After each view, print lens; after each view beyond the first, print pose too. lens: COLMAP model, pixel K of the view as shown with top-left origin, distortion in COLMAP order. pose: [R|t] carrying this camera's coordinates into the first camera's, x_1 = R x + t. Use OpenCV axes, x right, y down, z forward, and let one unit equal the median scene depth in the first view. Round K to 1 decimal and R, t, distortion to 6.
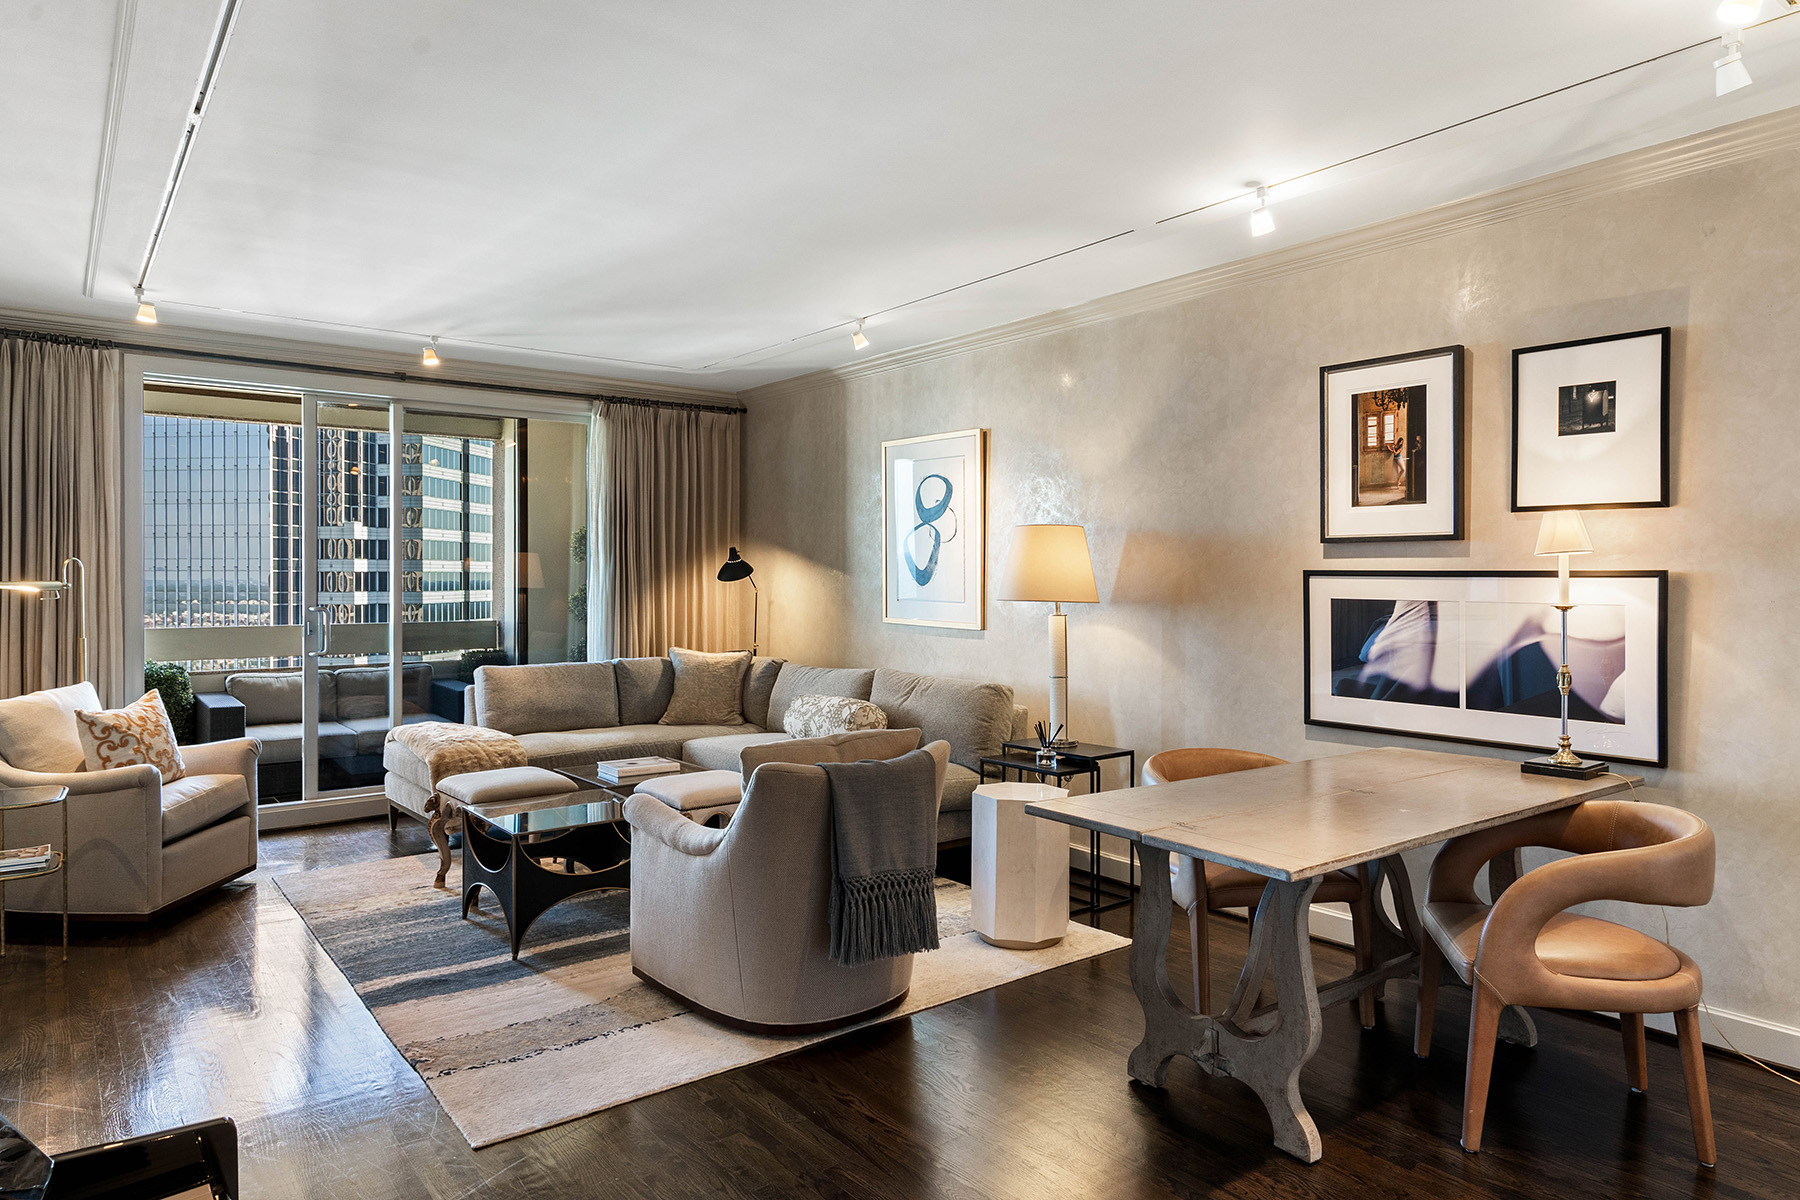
lens RADIAL K [[1091.8, 0, 891.1], [0, 1091.8, 580.5], [0, 0, 1]] dist [0.003004, -0.000885]
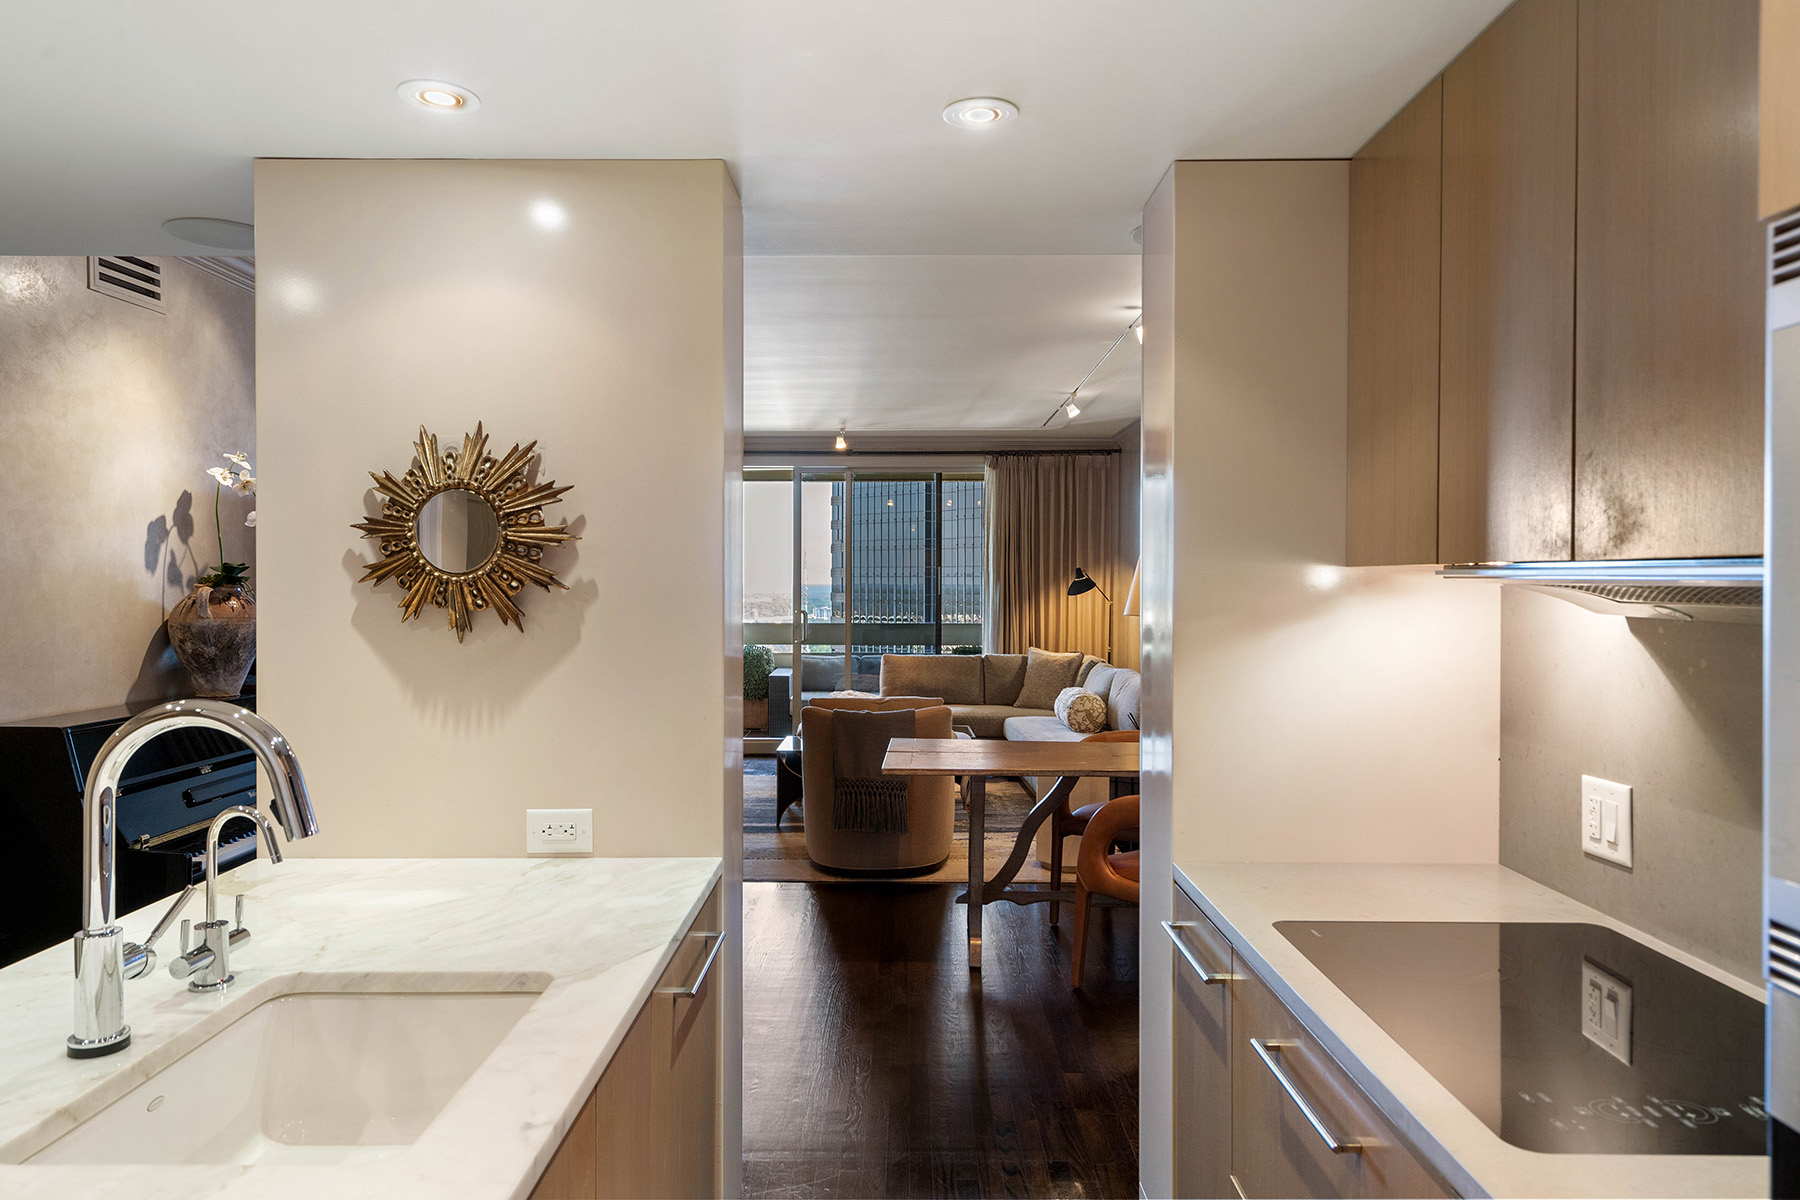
lens RADIAL K [[1159.9, 0, 902.5], [0, 1159.9, 591.2], [0, 0, 1]] dist [-0.002478, -0.000303]
pose [[0.786937, 0.007796, -0.616984, 0.741638], [-0.005266, 0.999969, 0.005919, -0.015866], [0.617011, -0.001409, 0.786953, -0.218639]]
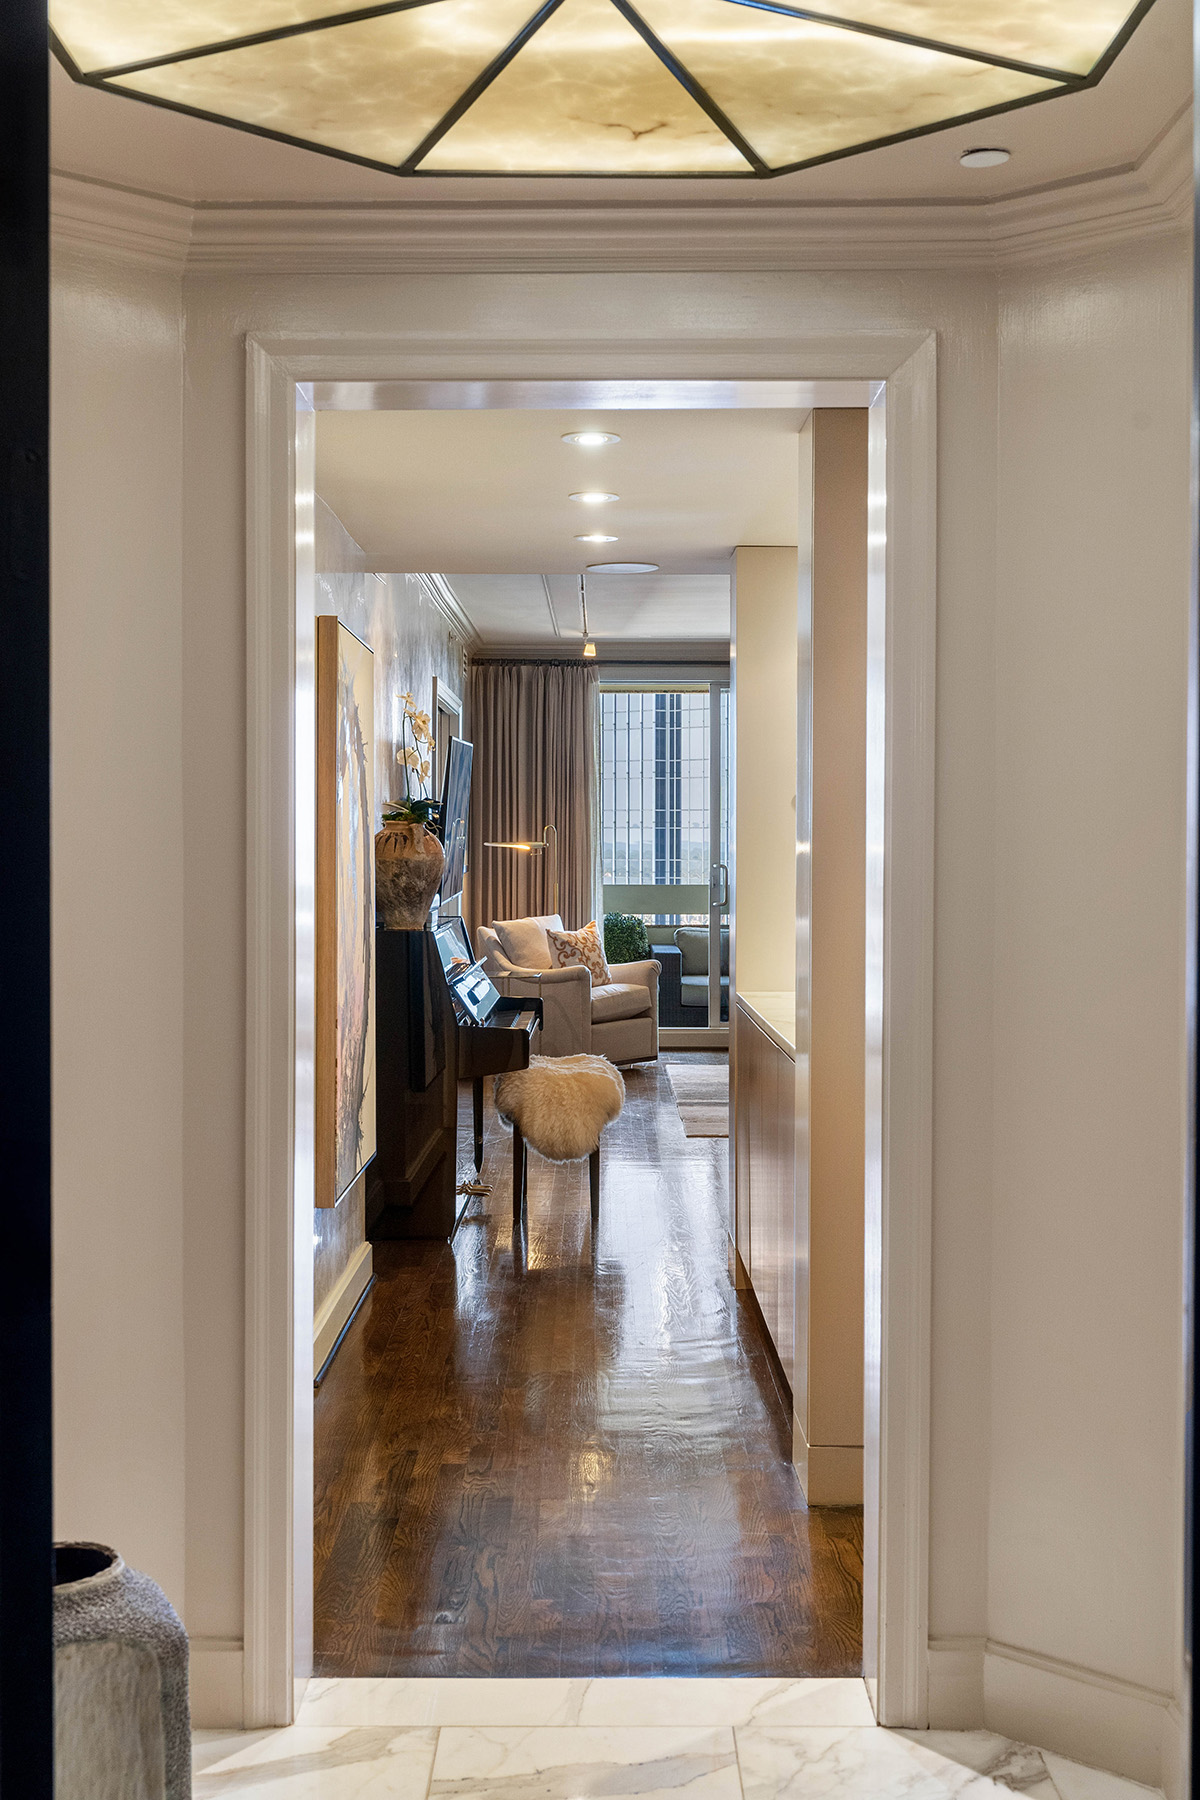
lens RADIAL K [[2129.8, 0, 600.0], [0, 2129.8, 900.0], [0, 0, 1]] dist [0.001882, -0.000044]
pose [[0.790277, 0.017079, -0.612511, 1.014152], [-0.000704, 0.999636, 0.026966, 0.001497], [0.612749, -0.020879, 0.790002, -1.160437]]
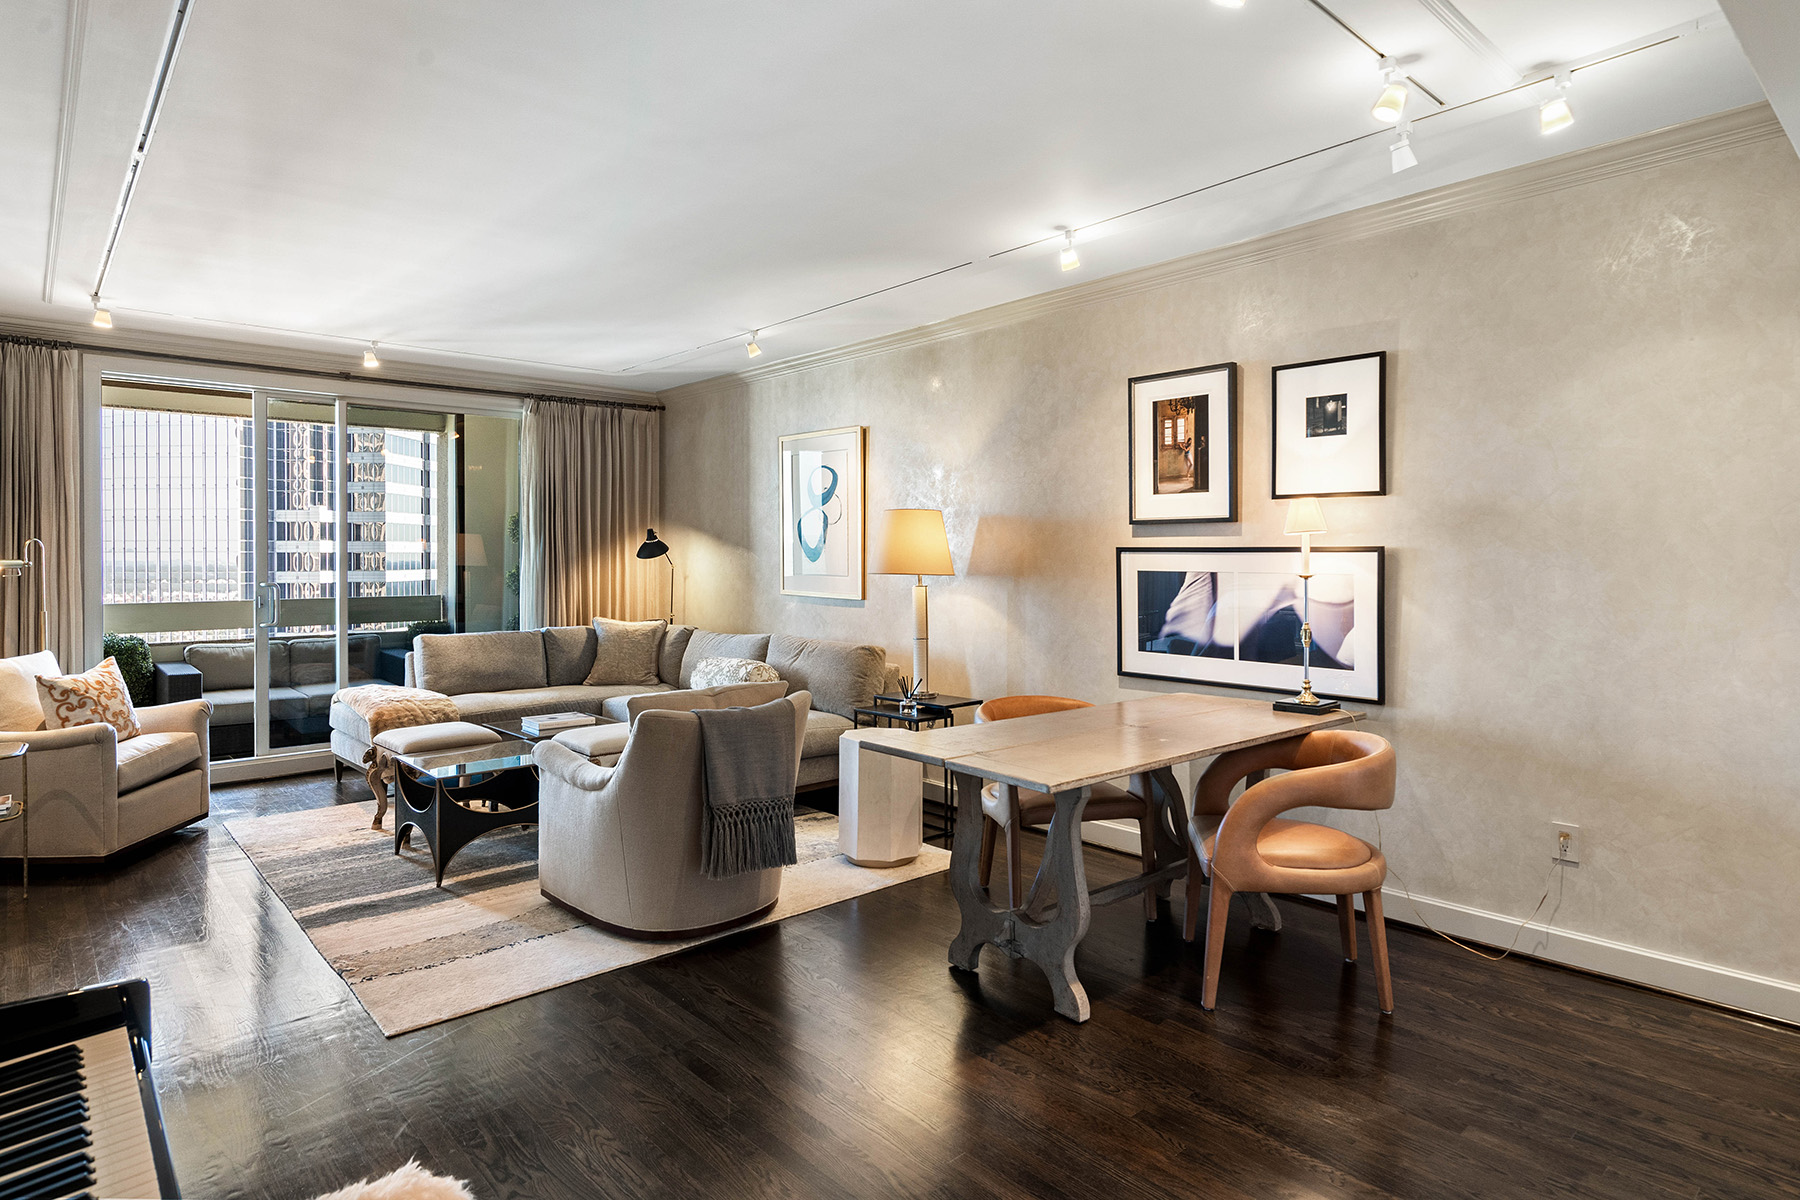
lens RADIAL K [[983.8, 0, 892.9], [0, 983.8, 559.9], [0, 0, 1]] dist [-0.000222, 0.000143]
pose [[0.997554, -0.003003, 0.069830, 0.051614], [0.002950, 0.999995, 0.000868, 0.002559], [-0.069833, -0.000660, 0.997559, -0.056103]]
